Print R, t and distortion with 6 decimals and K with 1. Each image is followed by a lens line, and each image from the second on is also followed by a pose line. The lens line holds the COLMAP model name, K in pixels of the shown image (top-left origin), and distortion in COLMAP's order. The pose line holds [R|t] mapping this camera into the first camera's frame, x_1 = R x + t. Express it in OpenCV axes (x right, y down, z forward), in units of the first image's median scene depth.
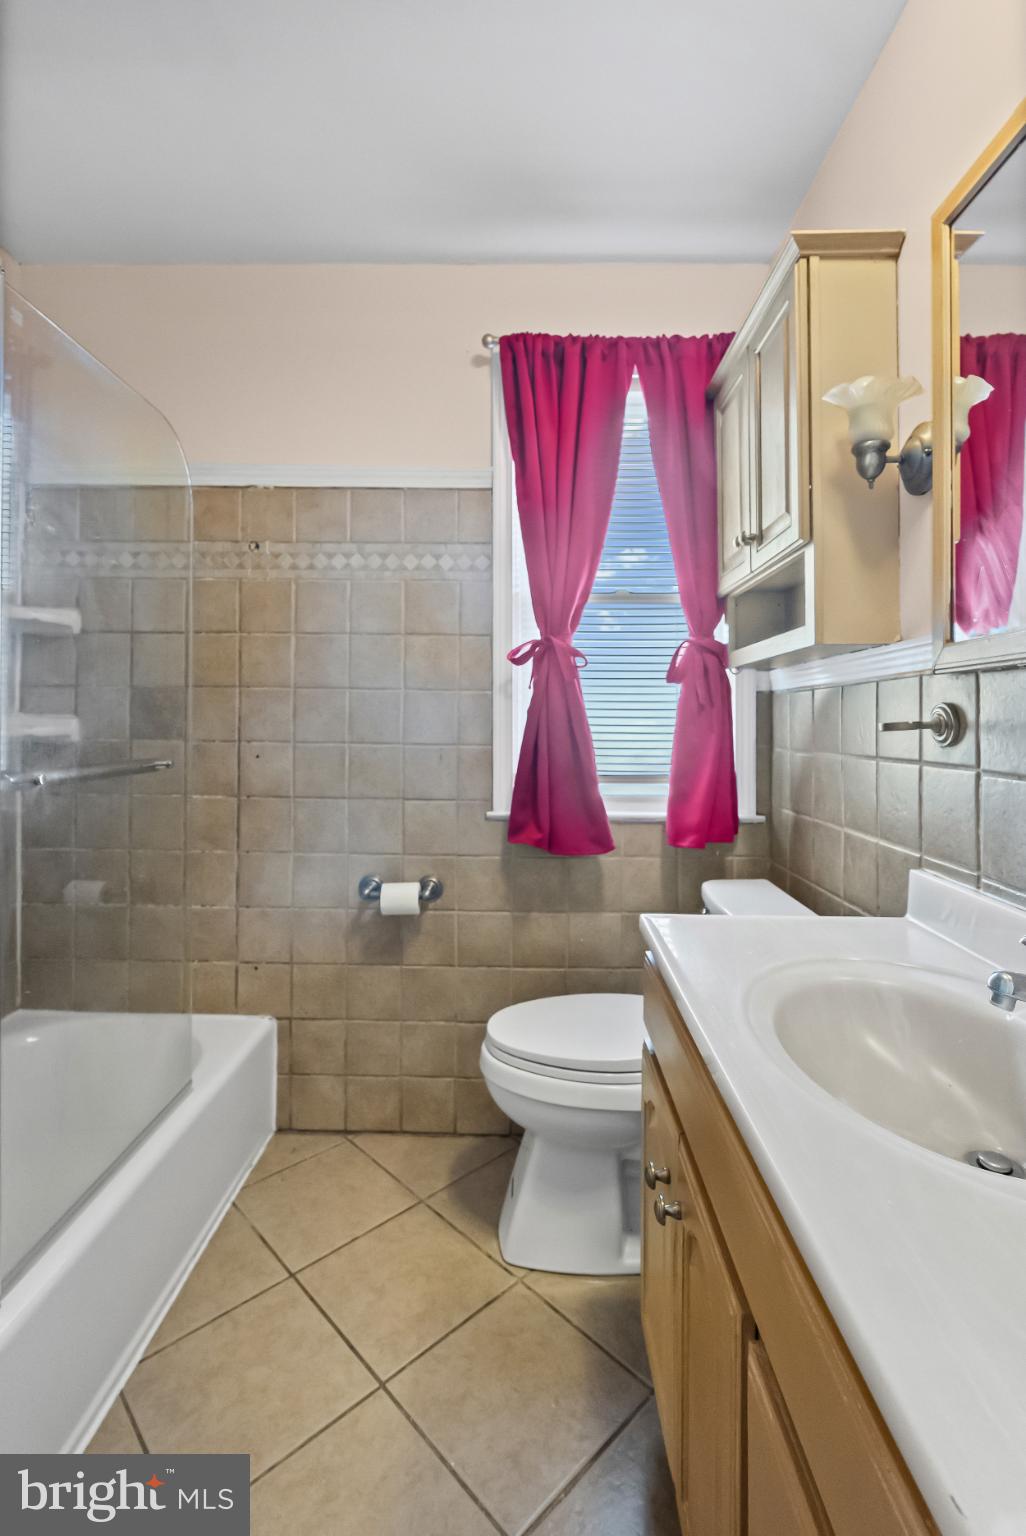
lens RADIAL K [[700.2, 0, 513.0], [0, 700.2, 768.0], [0, 0, 1]] dist [-0.001758, -0.000008]
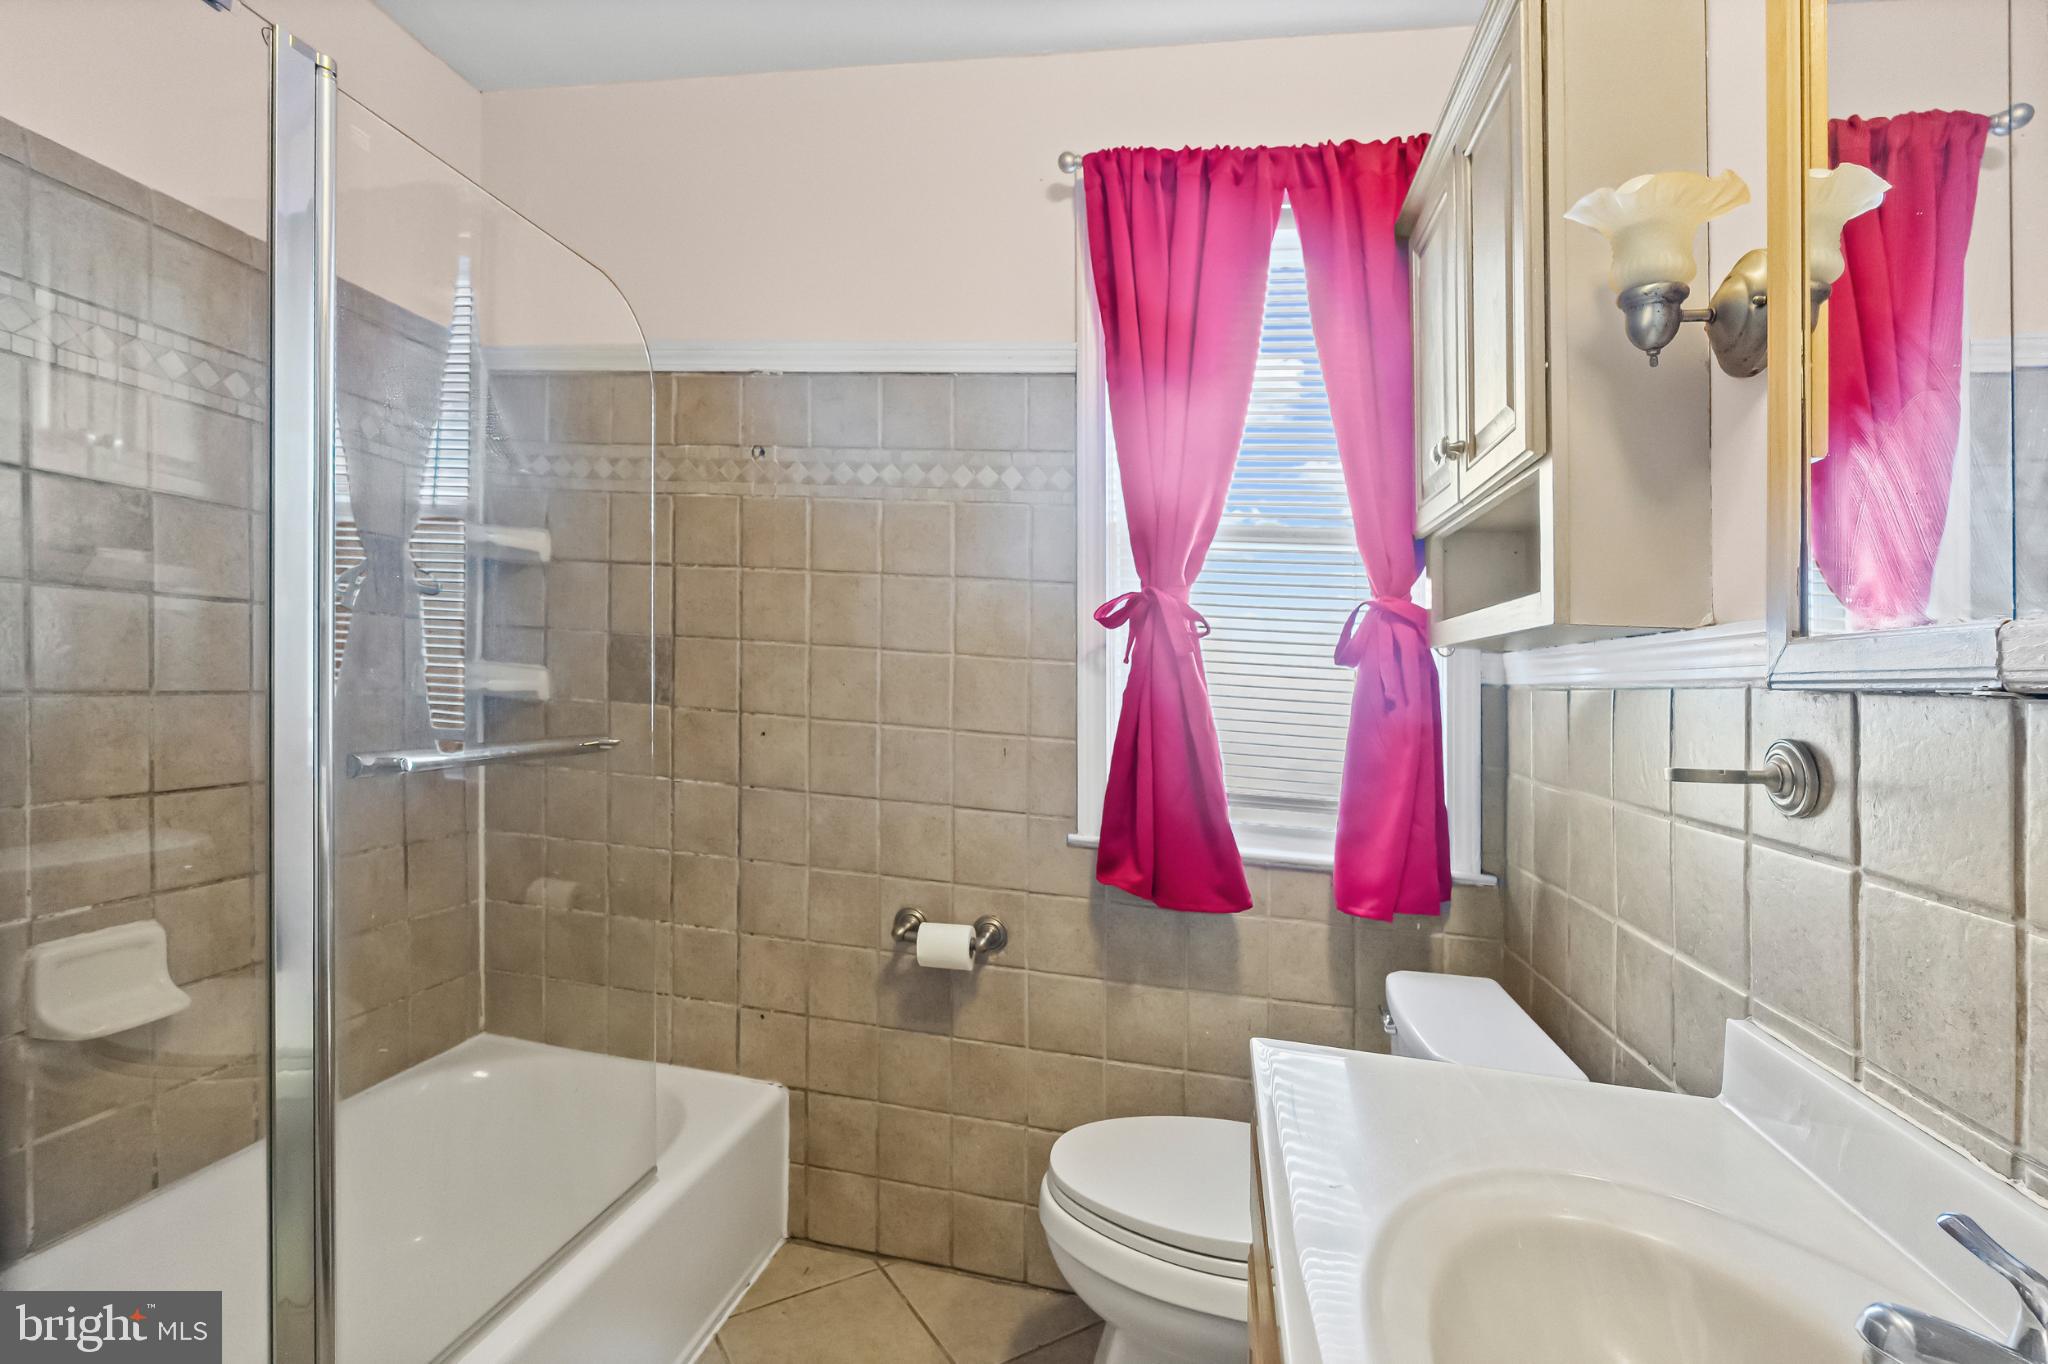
lens RADIAL K [[933.6, 0, 1024.4], [0, 933.6, 690.3], [0, 0, 1]] dist [-0.001758, -0.000008]
pose [[0.985228, 0.052404, -0.163034, 0.076814], [-0.062080, 0.996564, -0.054829, -0.031453], [0.159600, 0.064141, 0.985096, 0.095768]]
